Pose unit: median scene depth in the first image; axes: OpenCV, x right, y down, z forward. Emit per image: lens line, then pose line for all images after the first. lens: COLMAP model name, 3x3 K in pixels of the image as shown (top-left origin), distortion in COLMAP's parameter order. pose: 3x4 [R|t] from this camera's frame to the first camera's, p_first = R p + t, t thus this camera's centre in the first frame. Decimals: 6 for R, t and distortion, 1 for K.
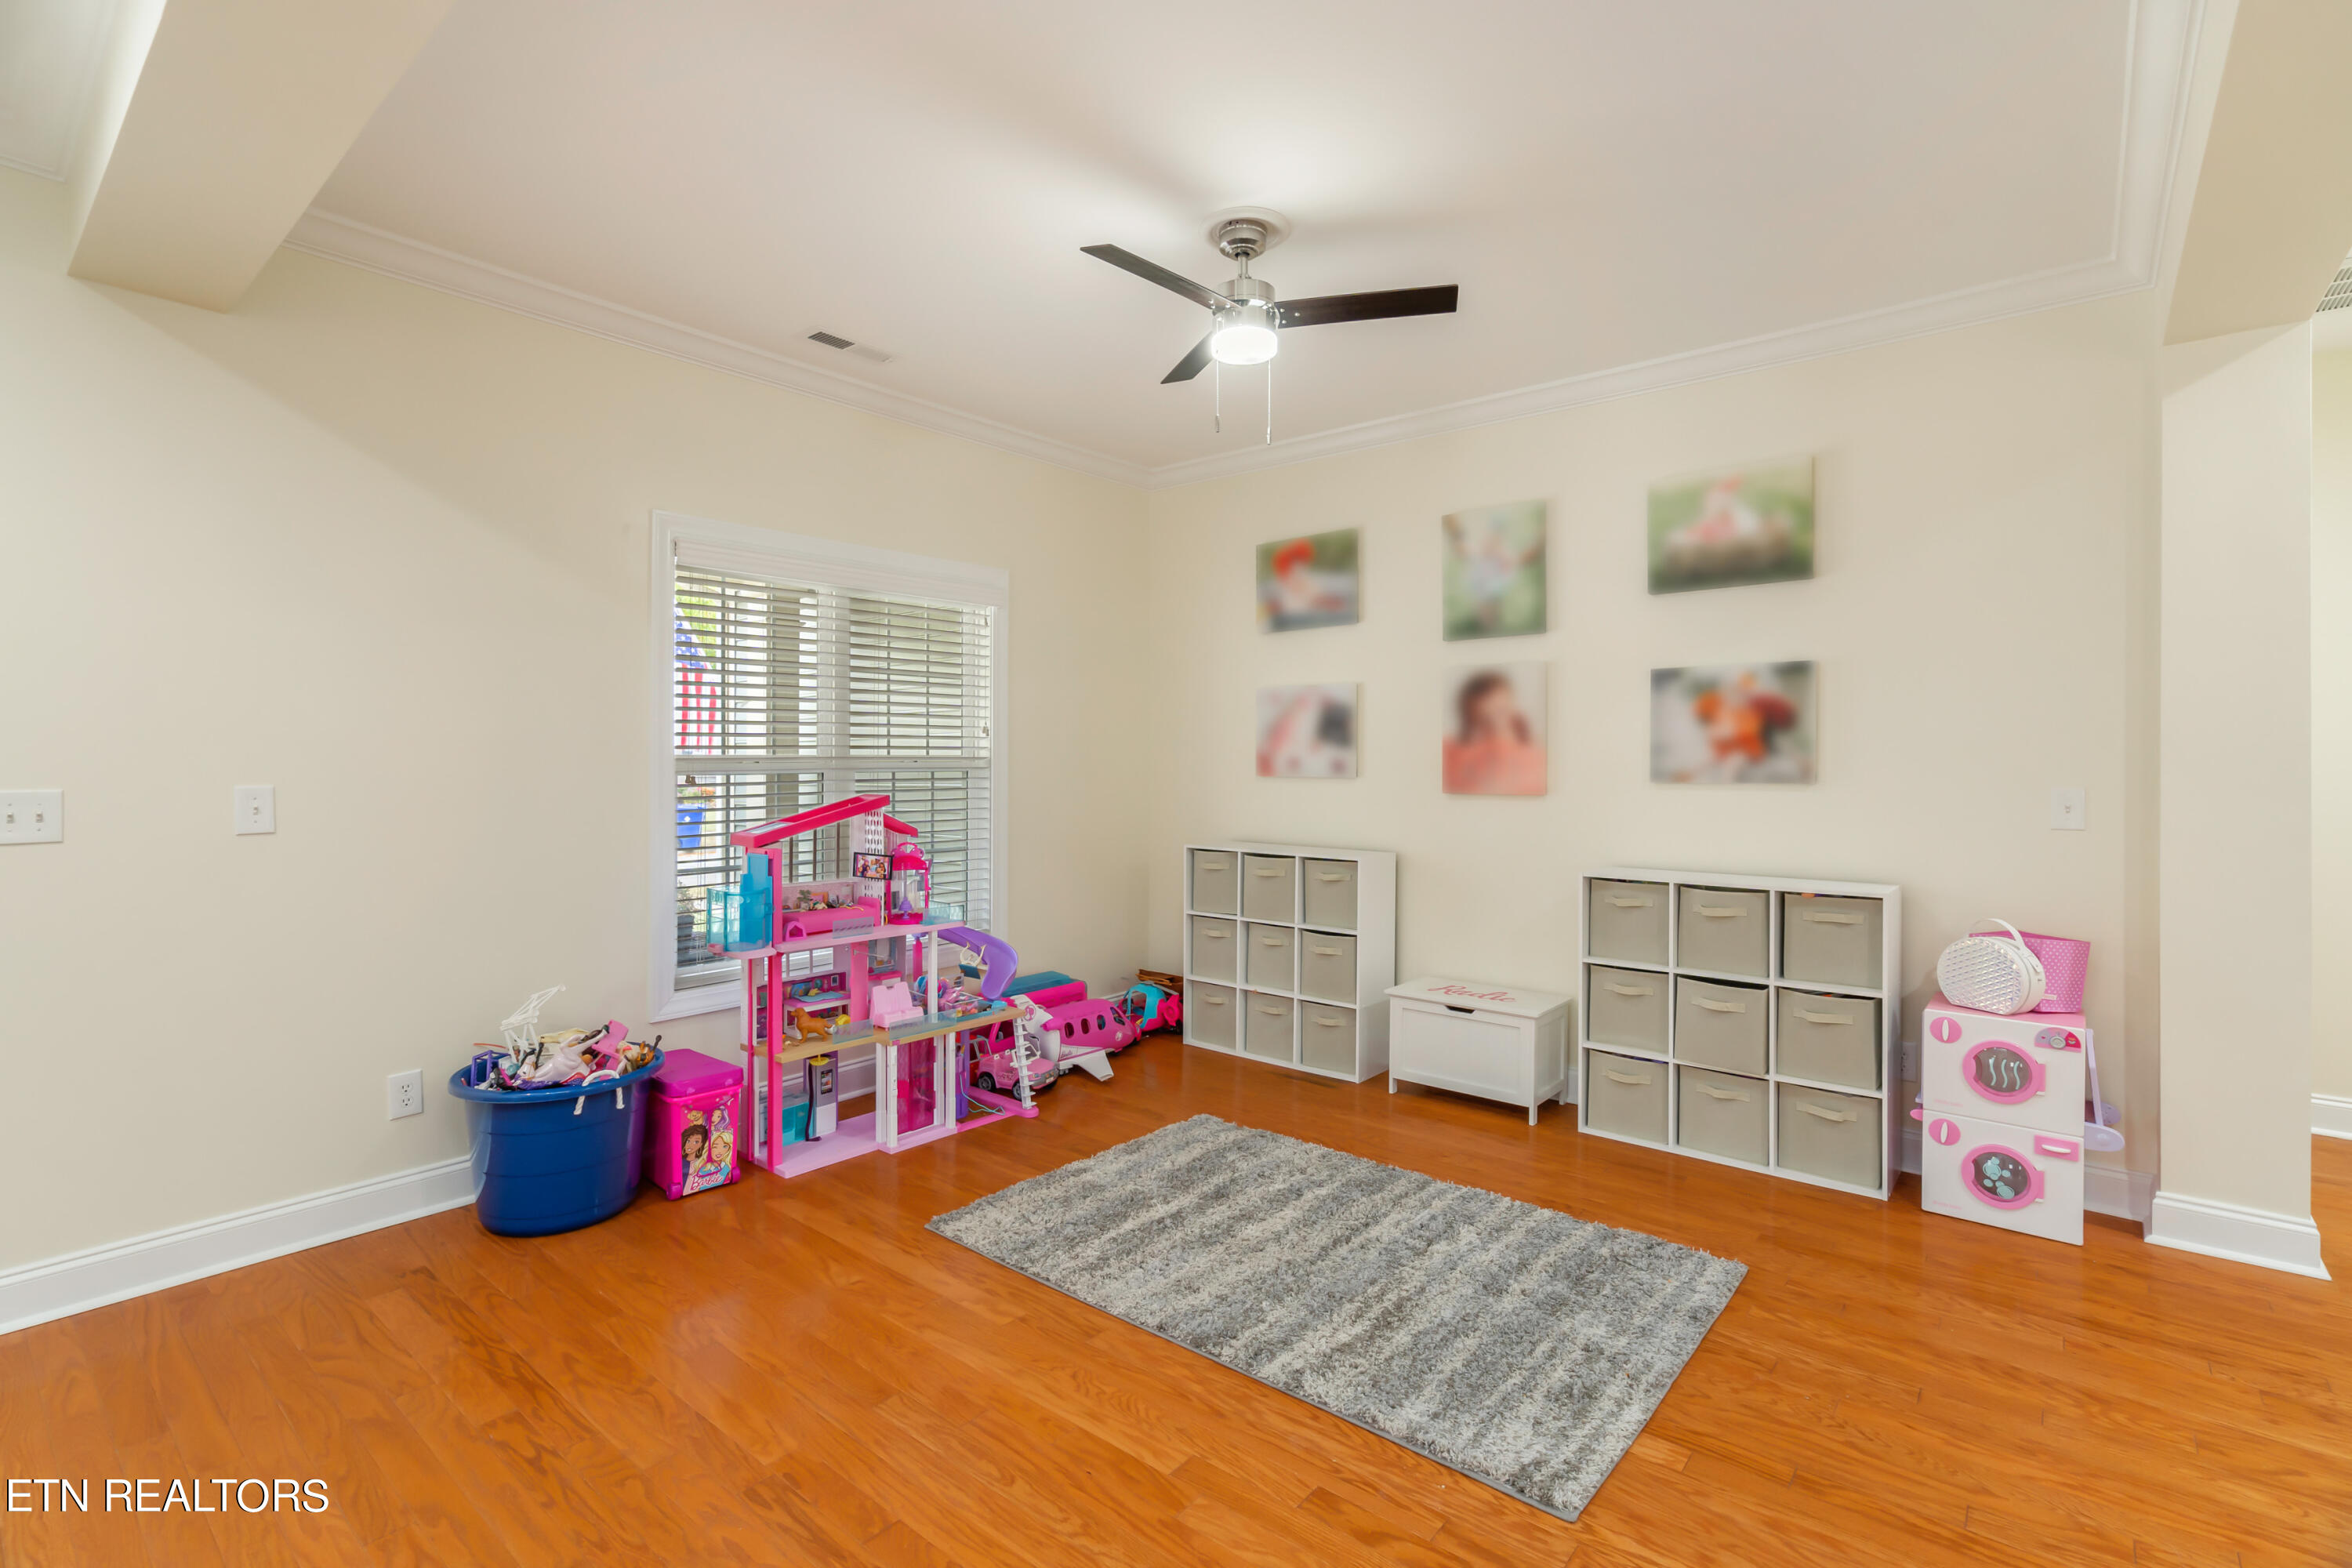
lens RADIAL K [[1090.6, 0, 1169.1], [0, 1090.6, 772.6], [0, 0, 1]] dist [-0.000483, 0.000187]
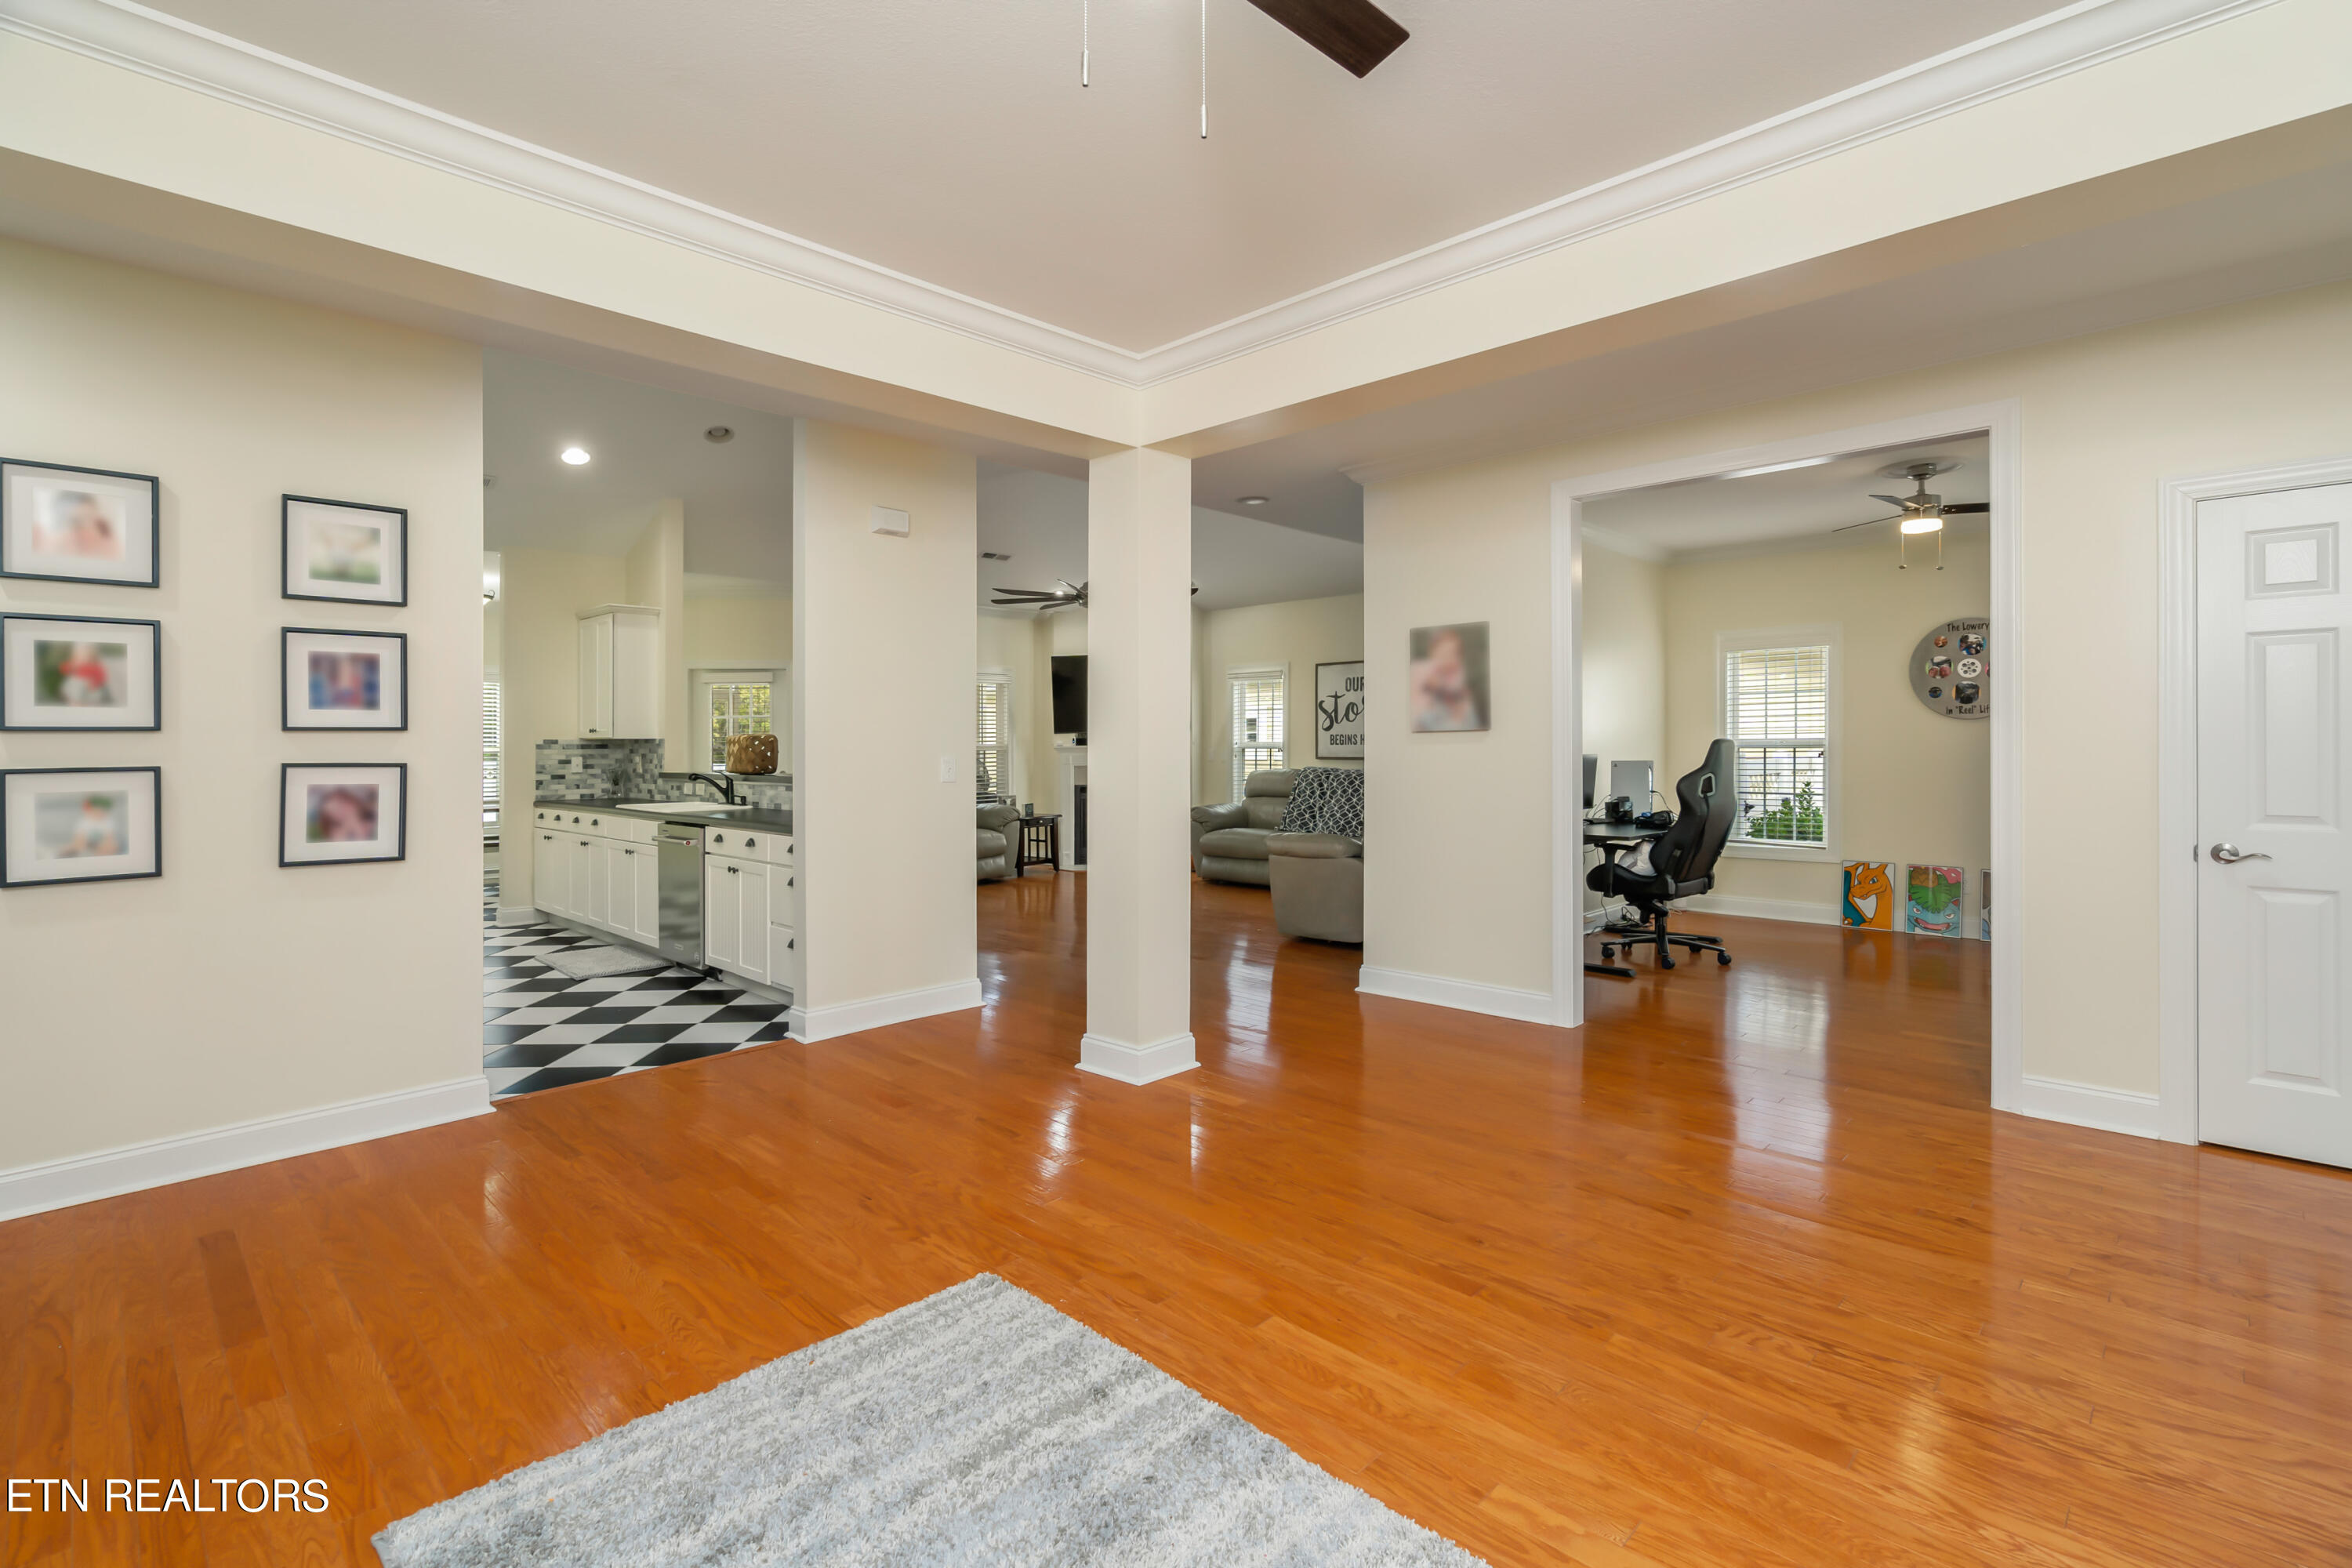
lens RADIAL K [[1090.6, 0, 1169.1], [0, 1090.6, 772.6], [0, 0, 1]] dist [-0.000483, 0.000187]
pose [[-0.997064, 0.003518, 0.076492, 0.019678], [0.006796, 0.999068, 0.042637, -0.025242], [-0.076271, 0.043032, -0.996158, 2.080901]]
